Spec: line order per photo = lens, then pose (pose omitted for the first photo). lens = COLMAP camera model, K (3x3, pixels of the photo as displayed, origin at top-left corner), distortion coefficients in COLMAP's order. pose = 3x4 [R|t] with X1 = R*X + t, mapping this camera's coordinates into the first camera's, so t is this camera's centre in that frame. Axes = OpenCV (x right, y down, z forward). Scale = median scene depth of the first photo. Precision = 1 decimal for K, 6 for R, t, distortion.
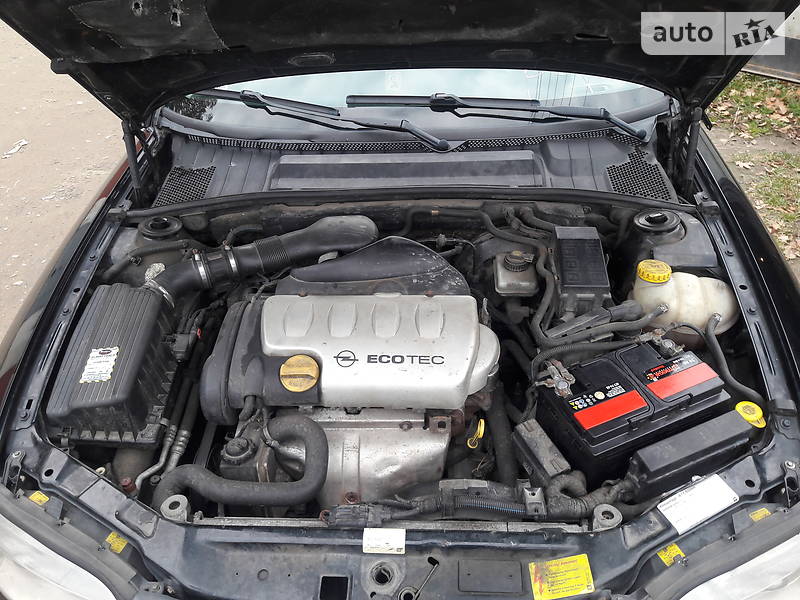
lens RADIAL K [[660.1, 0, 401.8], [0, 660.1, 300.2], [0, 0, 1]] dist [-0.010236, -0.002856]
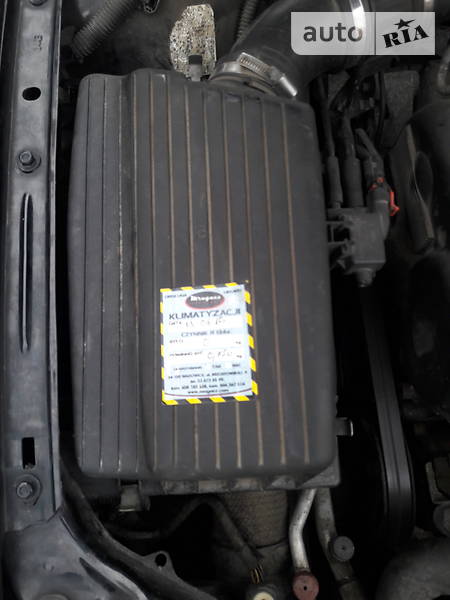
lens RADIAL K [[495.1, 0, 223.9], [0, 495.1, 301.1], [0, 0, 1]] dist [-0.010236, -0.002856]
pose [[0.997057, -0.067732, 0.035922, -0.436580], [0.043197, 0.883379, 0.466665, -0.041102], [-0.063341, -0.463739, 0.883705, 0.744893]]
